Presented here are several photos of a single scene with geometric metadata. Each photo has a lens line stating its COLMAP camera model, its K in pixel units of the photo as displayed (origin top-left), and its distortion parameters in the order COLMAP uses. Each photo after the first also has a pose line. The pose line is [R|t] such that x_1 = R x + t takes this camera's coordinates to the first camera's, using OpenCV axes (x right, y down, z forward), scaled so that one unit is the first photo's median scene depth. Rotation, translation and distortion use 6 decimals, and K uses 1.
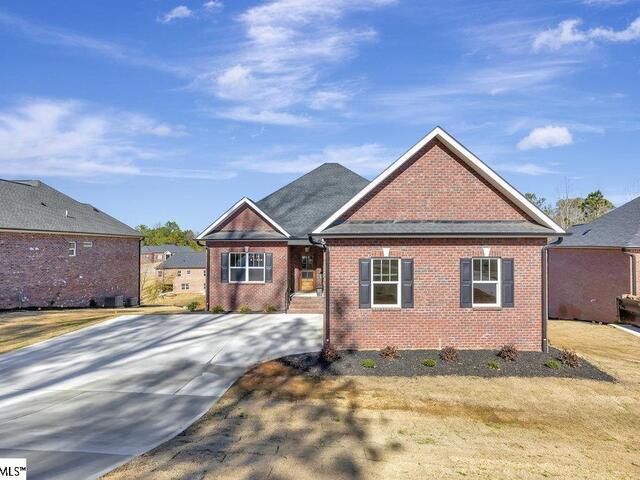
lens RADIAL K [[329.3, 0, 320.0], [0, 329.3, 240.0], [0, 0, 1]] dist [-0.034327, 0.020446]
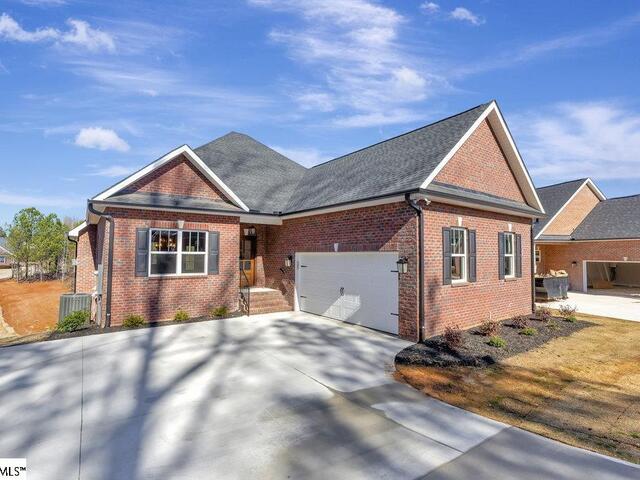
lens RADIAL K [[329.3, 0, 320.0], [0, 329.3, 240.0], [0, 0, 1]] dist [-0.034327, 0.020446]
pose [[0.797823, 0.032150, 0.602034, -0.394650], [-0.017220, 0.999385, -0.030549, 0.074478], [-0.602646, 0.014006, 0.797886, 0.315102]]
